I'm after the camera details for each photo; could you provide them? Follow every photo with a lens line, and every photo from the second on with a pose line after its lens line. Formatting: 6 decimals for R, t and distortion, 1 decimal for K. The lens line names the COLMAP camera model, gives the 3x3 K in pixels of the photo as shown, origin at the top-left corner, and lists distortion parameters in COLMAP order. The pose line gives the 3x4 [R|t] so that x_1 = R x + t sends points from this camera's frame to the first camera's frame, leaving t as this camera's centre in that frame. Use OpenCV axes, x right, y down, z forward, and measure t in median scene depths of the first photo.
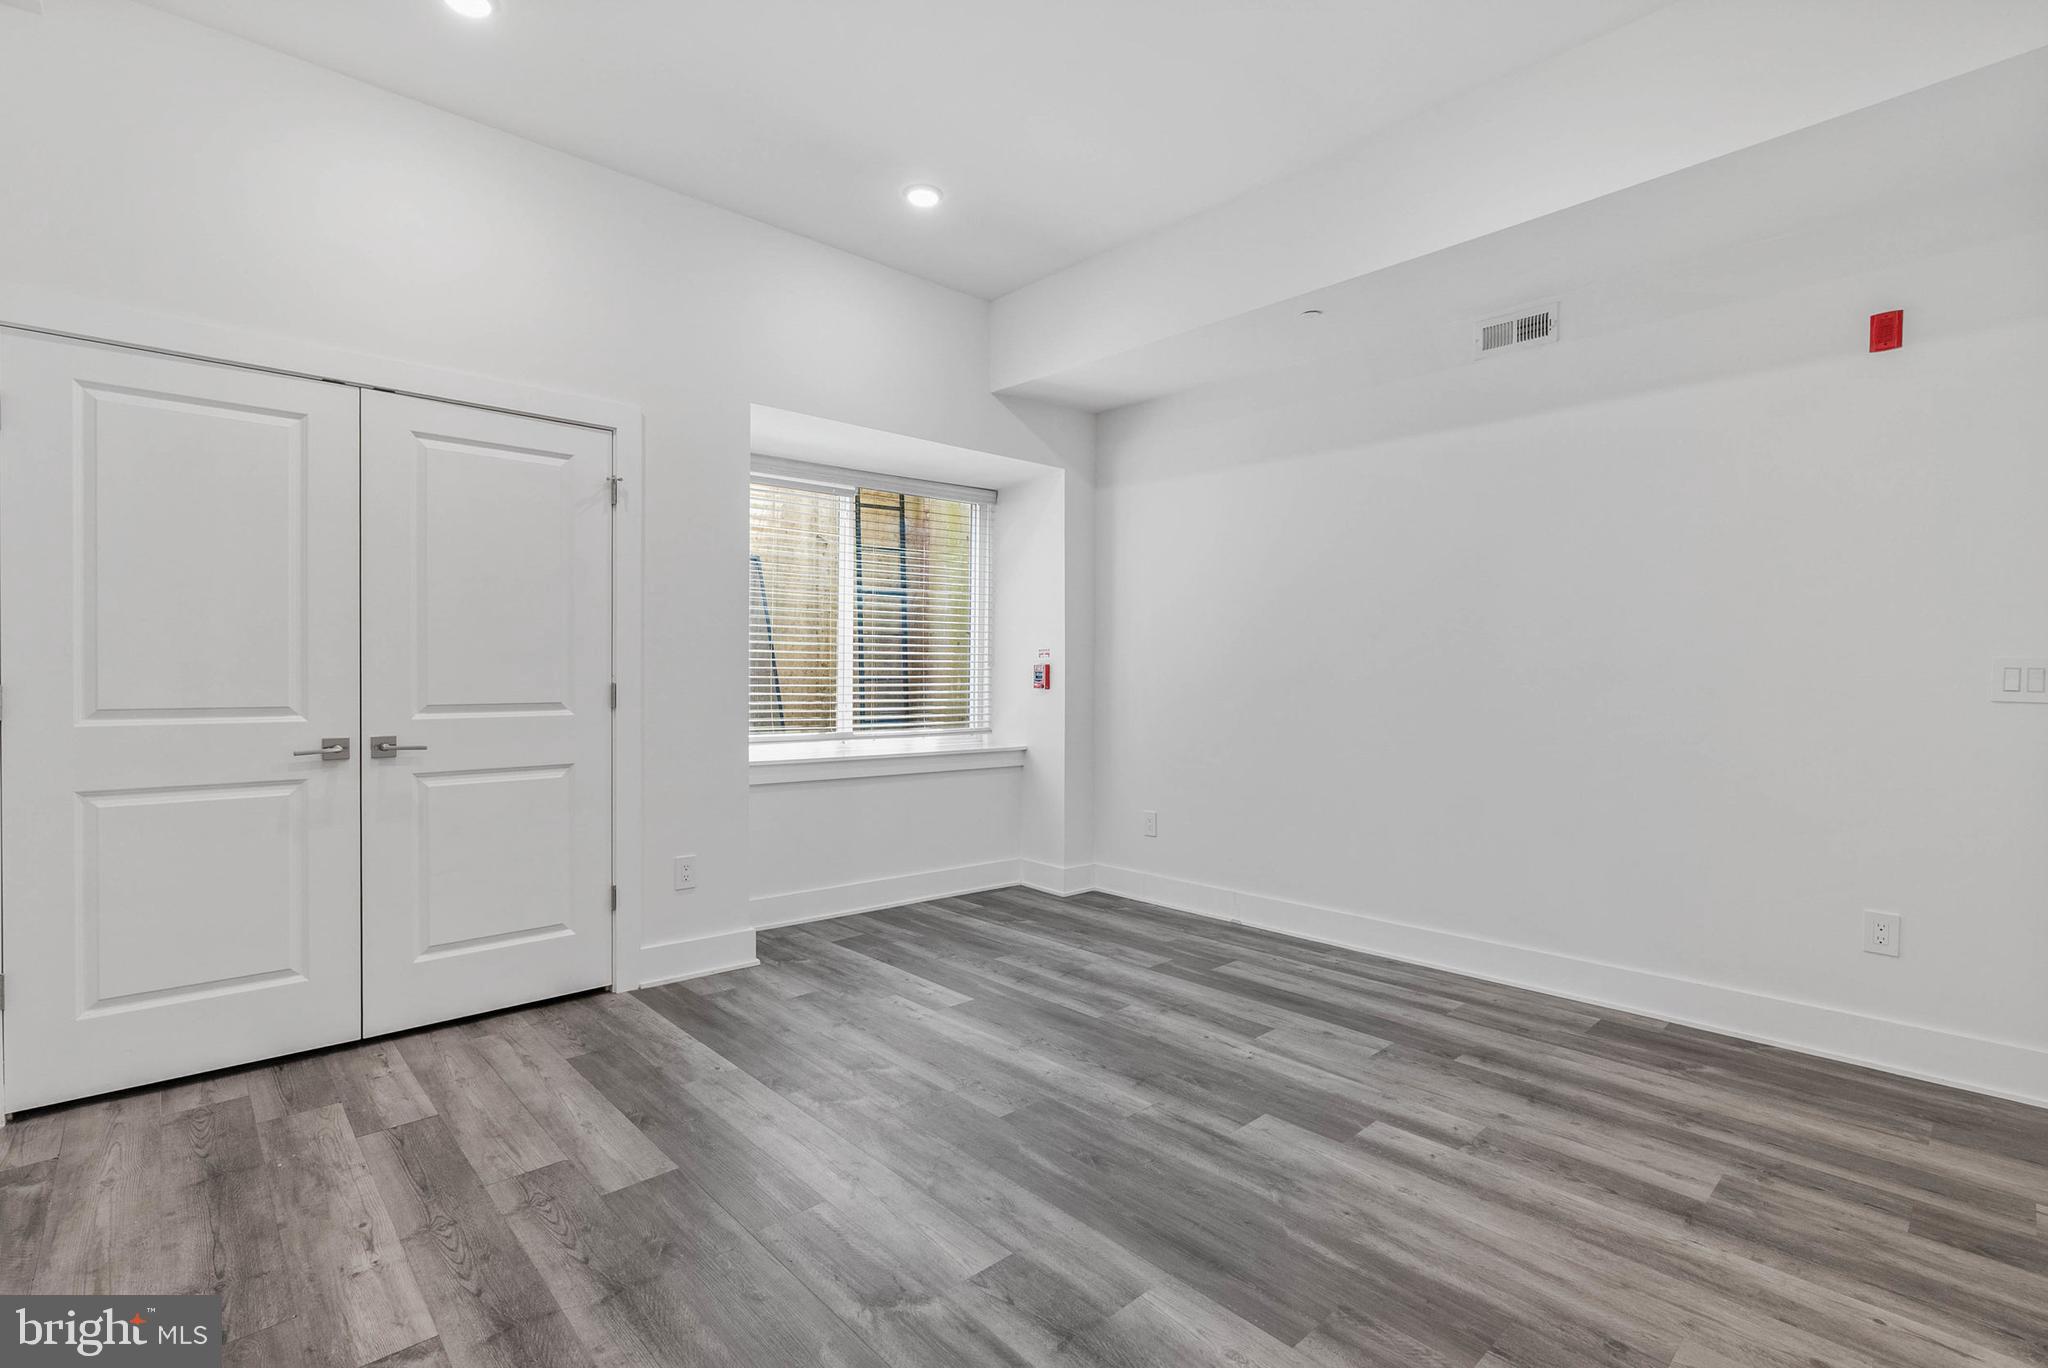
lens RADIAL K [[932.8, 0, 1023.2], [0, 932.8, 681.6], [0, 0, 1]] dist [-0.010399, 0.002143]
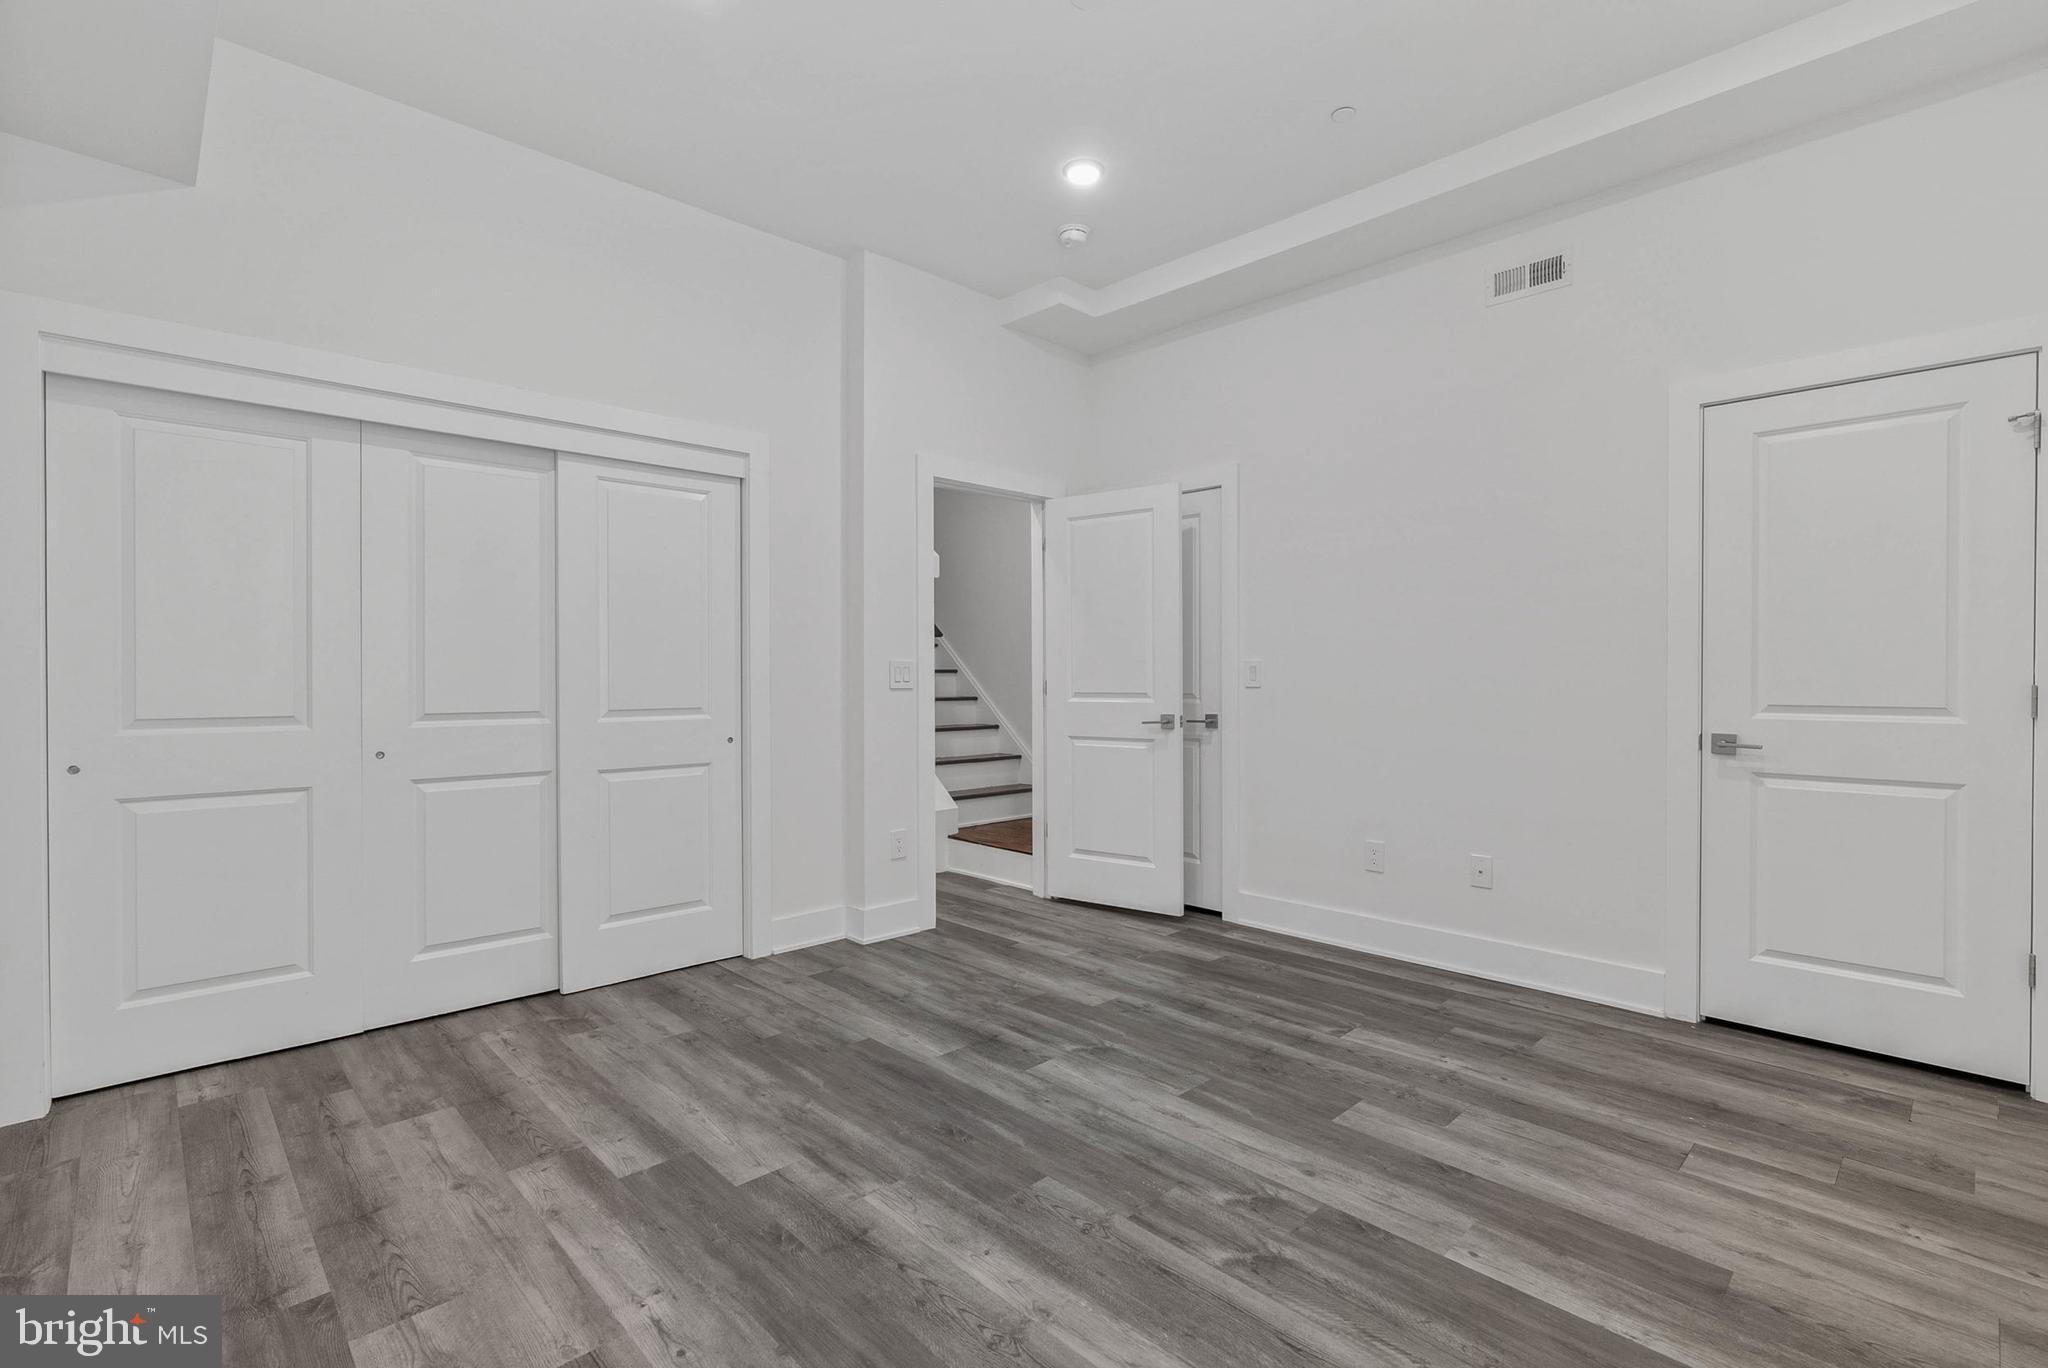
lens RADIAL K [[932.8, 0, 1024.1], [0, 932.8, 669.7], [0, 0, 1]] dist [-0.010399, 0.002143]
pose [[-0.999790, -0.004041, -0.020085, 0.017438], [-0.004153, 0.999976, 0.005552, -0.015609], [0.020062, 0.005635, -0.999783, 1.982378]]
